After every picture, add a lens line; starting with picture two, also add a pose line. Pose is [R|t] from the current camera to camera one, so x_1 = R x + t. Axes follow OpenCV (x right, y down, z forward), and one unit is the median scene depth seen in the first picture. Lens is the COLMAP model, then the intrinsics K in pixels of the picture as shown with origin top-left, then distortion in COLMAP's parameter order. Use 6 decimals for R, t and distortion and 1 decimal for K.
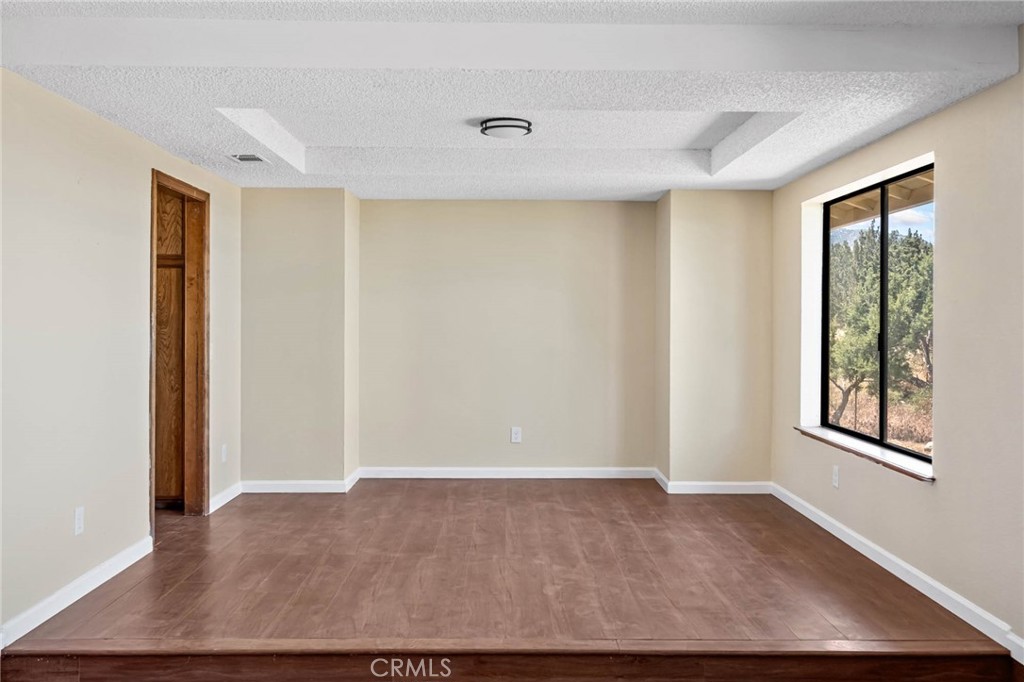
lens RADIAL K [[800.0, 0, 511.7], [0, 800.0, 337.5], [0, 0, 1]] dist [0.007087, 0.001623]
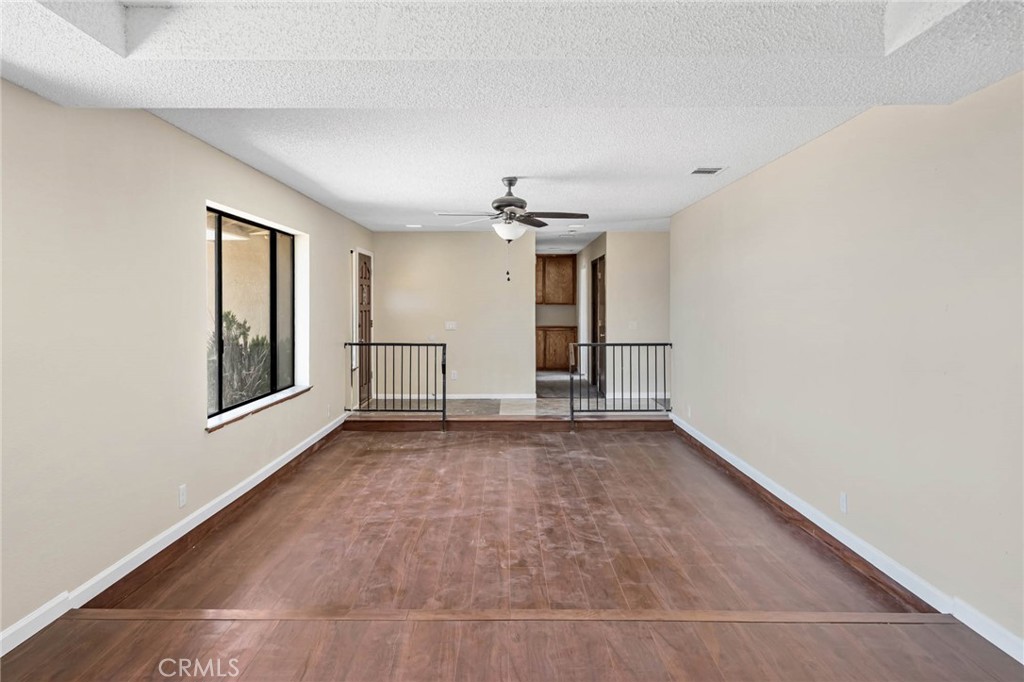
lens RADIAL K [[681.5, 0, 511.4], [0, 681.5, 336.8], [0, 0, 1]] dist [-0.000763, -0.000152]
pose [[-0.999995, 0.001285, 0.002953, -0.014065], [0.001466, 0.998067, 0.062123, -0.057322], [-0.002868, 0.062127, -0.998064, 1.773863]]
